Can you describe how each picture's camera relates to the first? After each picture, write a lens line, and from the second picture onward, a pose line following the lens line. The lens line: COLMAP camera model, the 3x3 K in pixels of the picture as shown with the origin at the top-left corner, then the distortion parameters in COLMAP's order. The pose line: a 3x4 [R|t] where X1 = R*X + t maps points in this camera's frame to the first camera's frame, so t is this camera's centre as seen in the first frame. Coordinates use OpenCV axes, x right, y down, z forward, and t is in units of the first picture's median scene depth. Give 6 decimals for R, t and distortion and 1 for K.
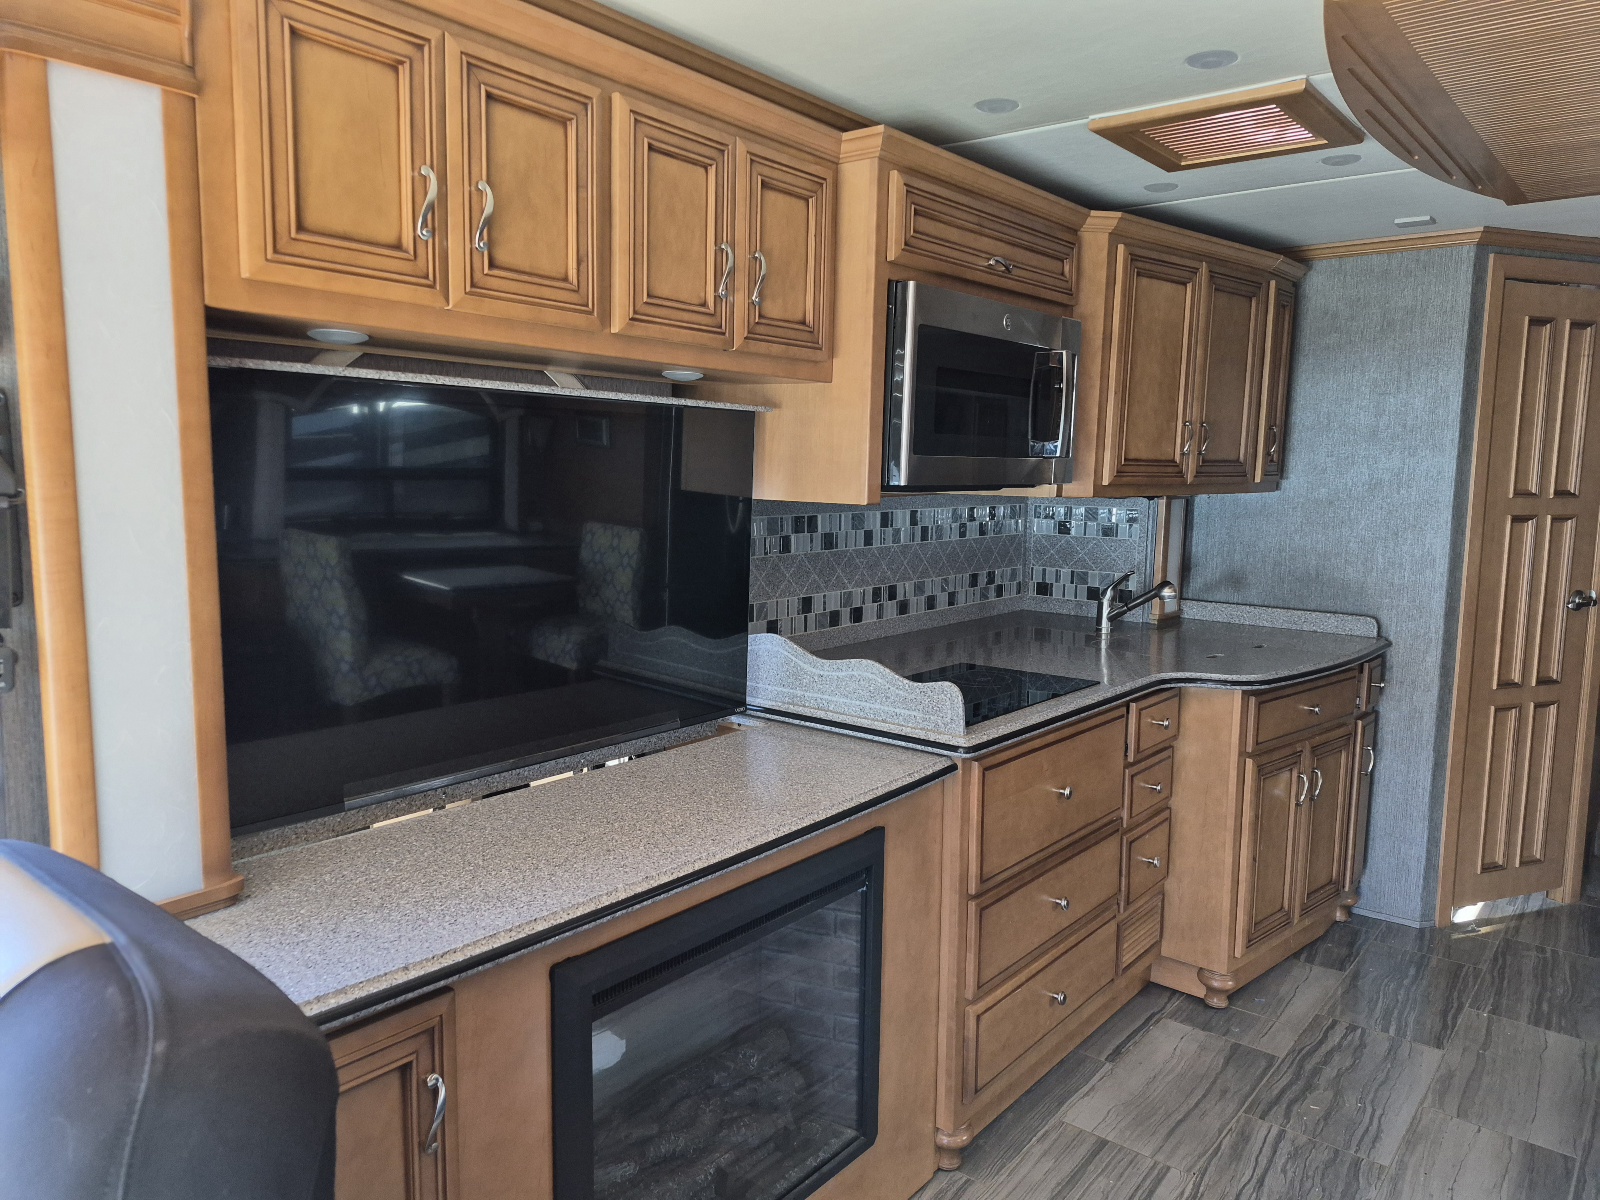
lens RADIAL K [[1105.7, 0, 789.2], [0, 1105.7, 597.8], [0, 0, 1]] dist [0.071507, -0.074897]
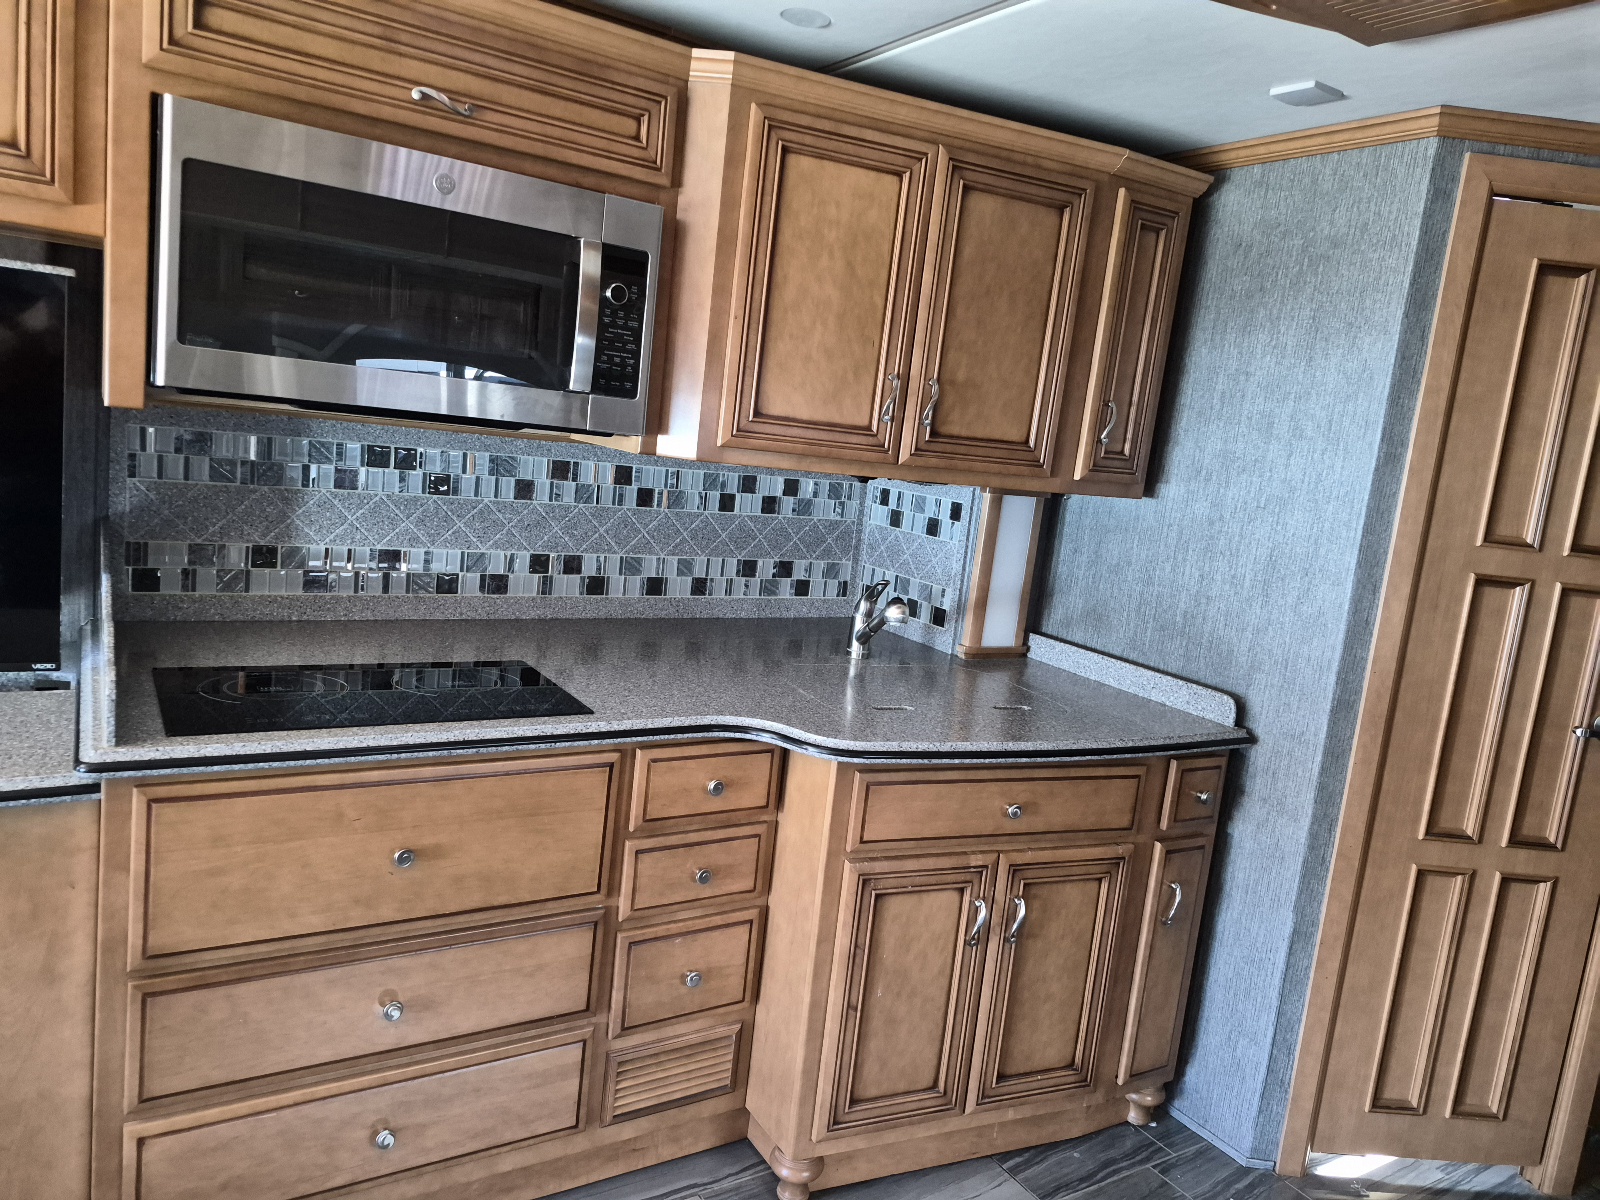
lens RADIAL K [[1105.7, 0, 801.5], [0, 1105.7, 585.2], [0, 0, 1]] dist [0.071507, -0.074897]
pose [[0.944540, 0.137419, -0.298261, 0.479584], [-0.135290, 0.990414, 0.027877, -0.033864], [0.299233, 0.014021, 0.954077, 0.286907]]
